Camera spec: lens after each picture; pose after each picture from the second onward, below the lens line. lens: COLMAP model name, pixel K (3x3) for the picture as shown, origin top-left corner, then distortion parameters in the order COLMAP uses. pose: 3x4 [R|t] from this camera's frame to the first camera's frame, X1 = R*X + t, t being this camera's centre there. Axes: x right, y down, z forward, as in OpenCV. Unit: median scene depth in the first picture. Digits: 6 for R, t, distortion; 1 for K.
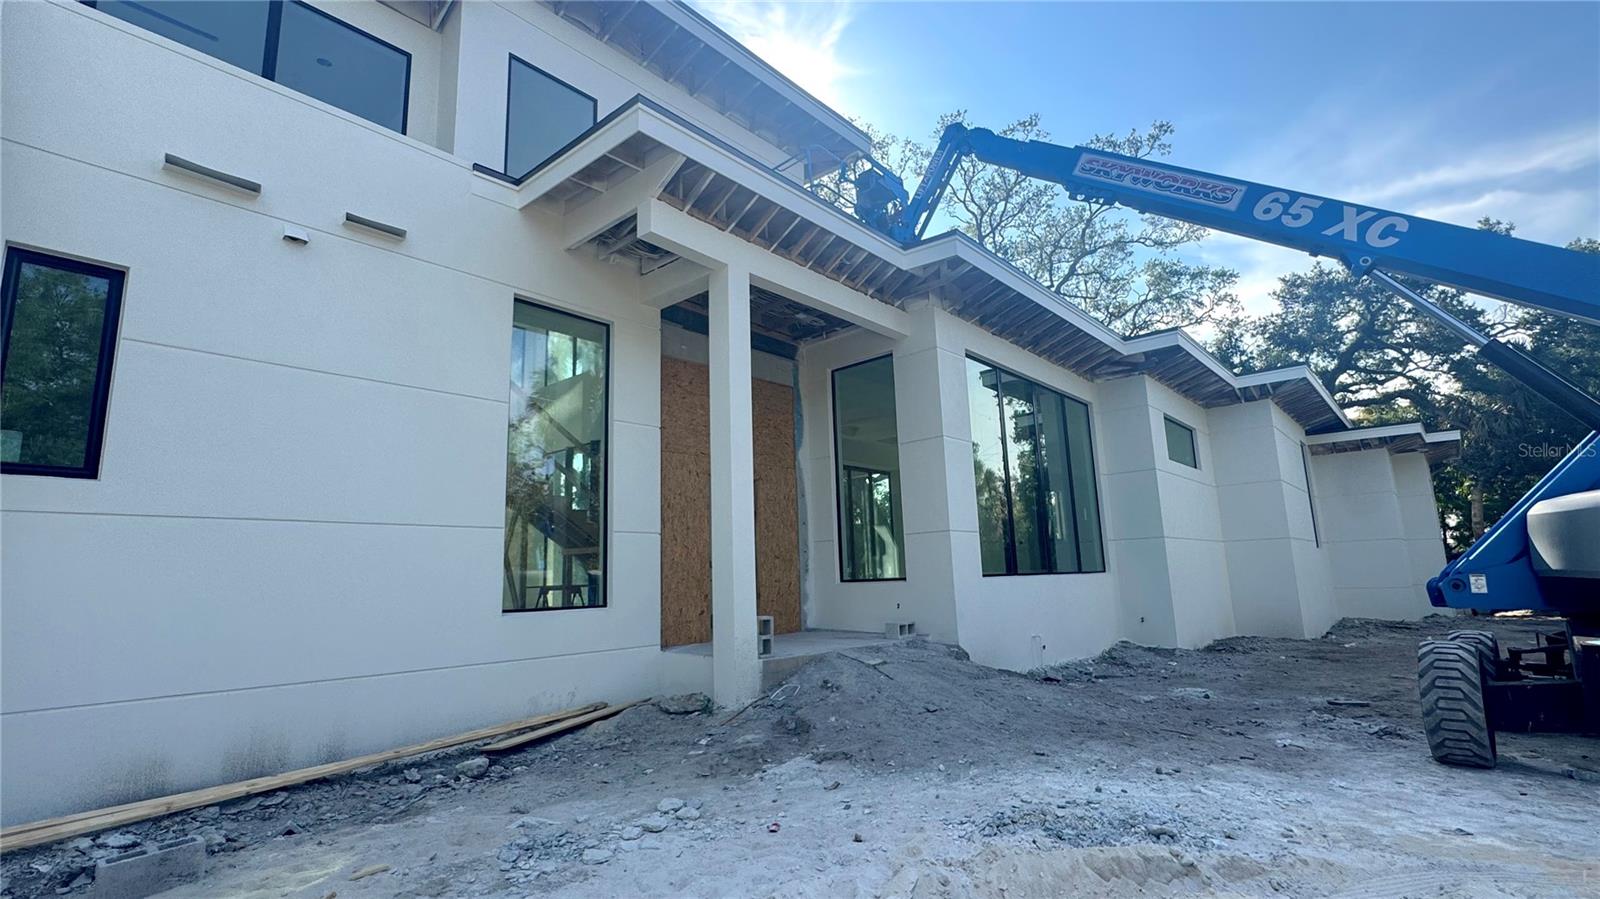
lens RADIAL K [[754.2, 0, 800.0], [0, 754.2, 449.5], [0, 0, 1]] dist [0.000696, 0.000281]
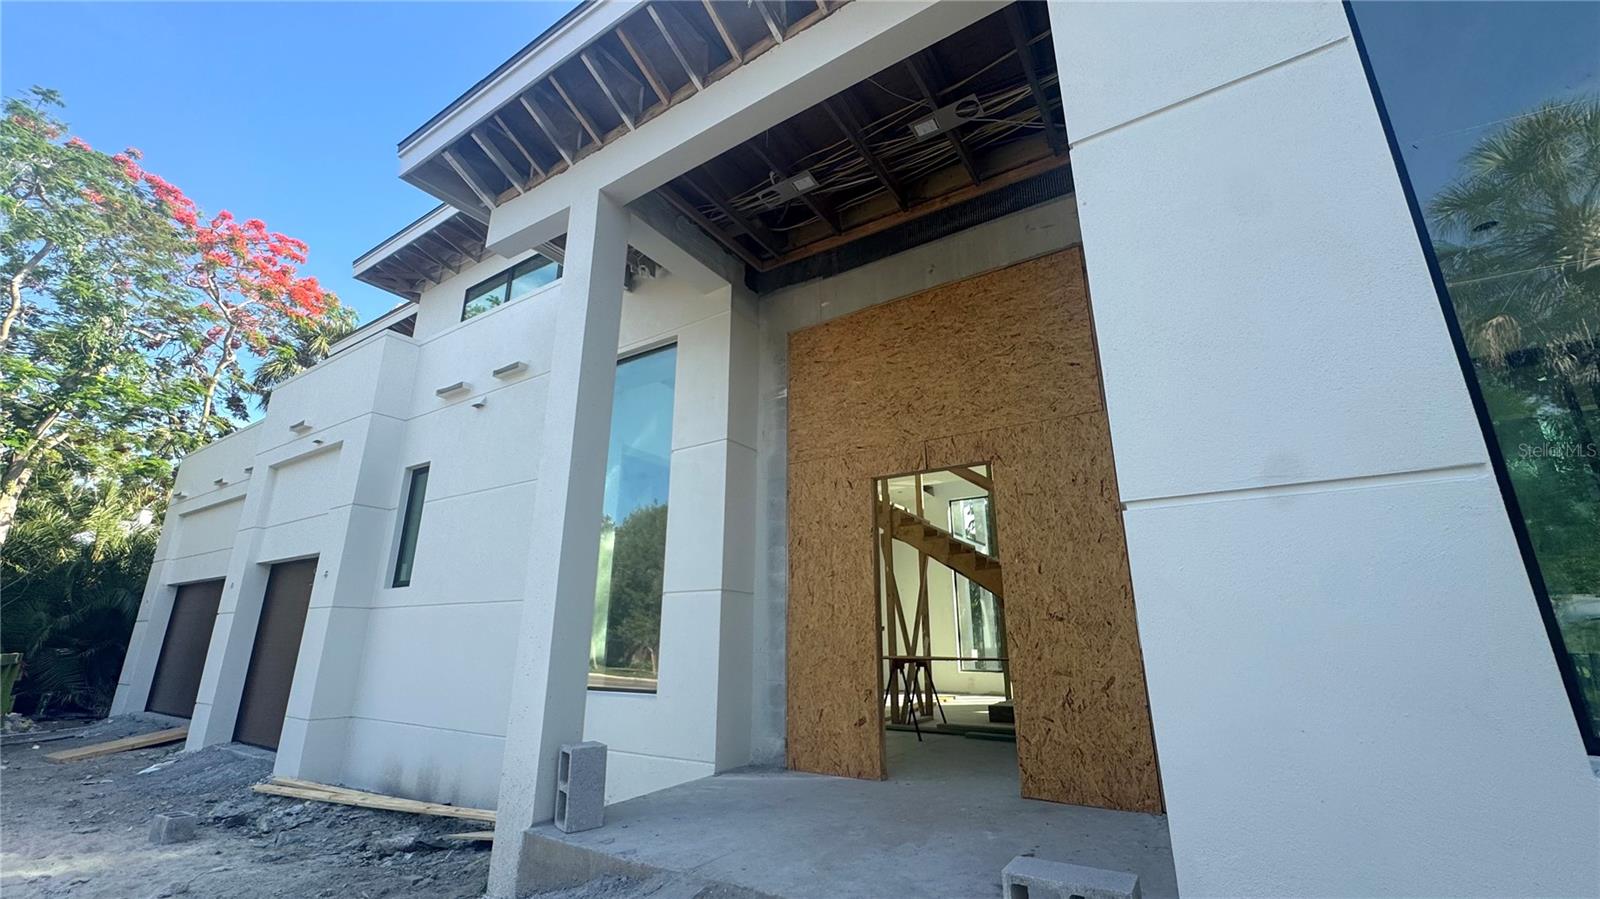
lens RADIAL K [[639.3, 0, 798.0], [0, 639.3, 447.0], [0, 0, 1]] dist [-0.002980, 0.000096]
pose [[0.148400, -0.256040, -0.955207, 0.382159], [0.168501, 0.958325, -0.230698, 0.123408], [0.974466, -0.126717, 0.185359, 0.907395]]
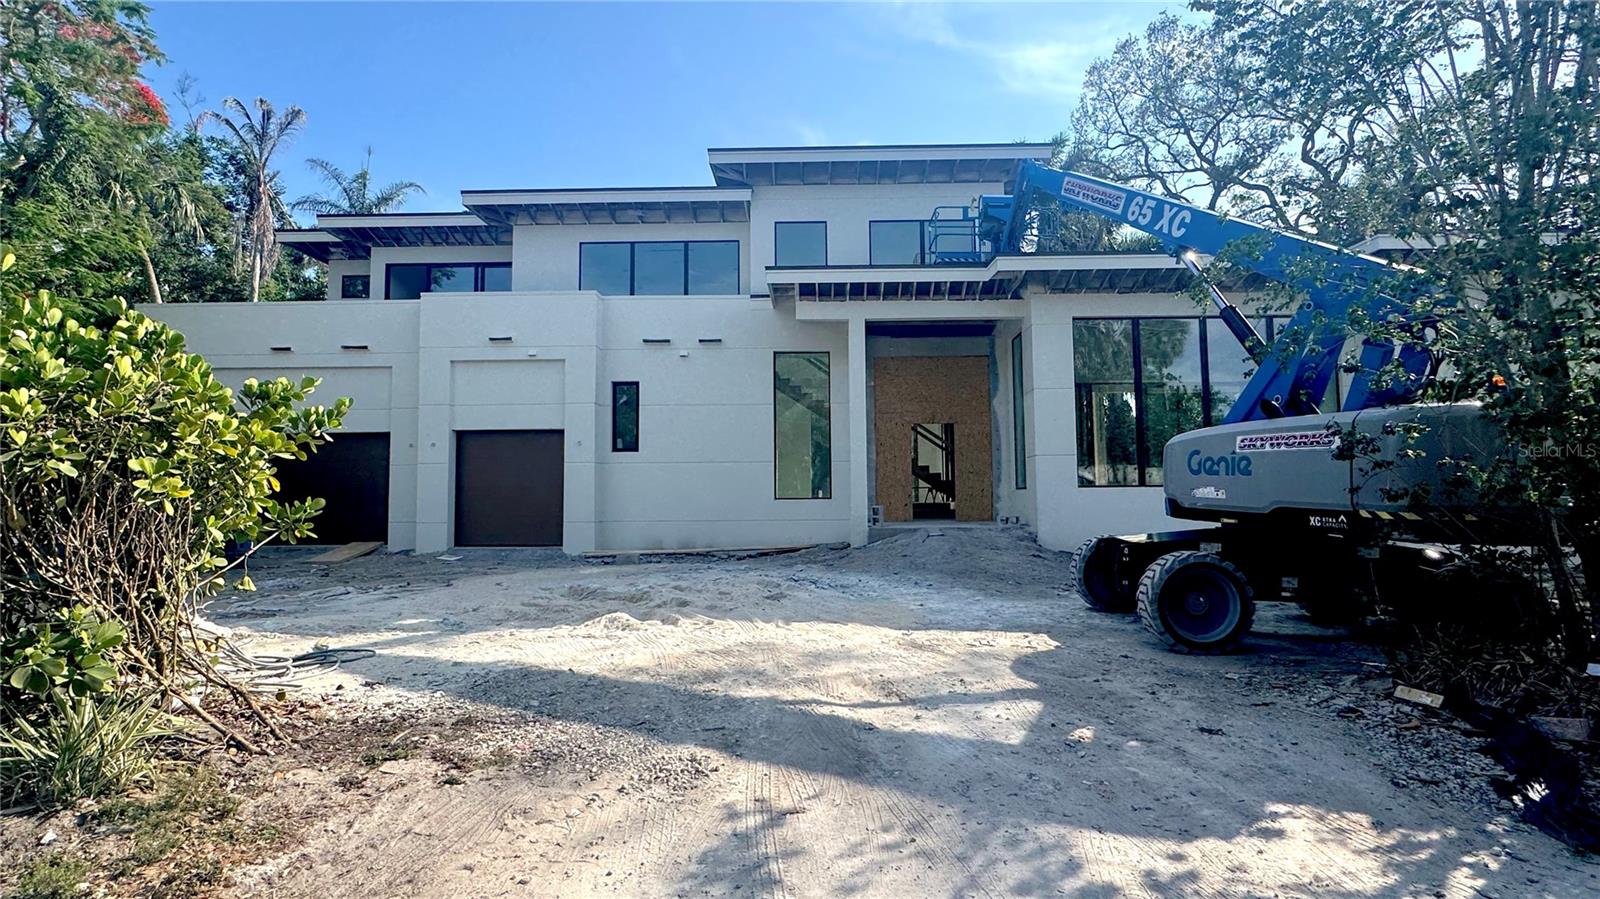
lens RADIAL K [[754.2, 0, 800.0], [0, 754.2, 449.5], [0, 0, 1]] dist [0.000696, 0.000281]
pose [[0.630525, -0.016261, -0.775998, 1.084578], [0.120504, 0.989709, 0.077174, -0.073519], [0.766757, -0.142171, 0.625996, -0.256955]]
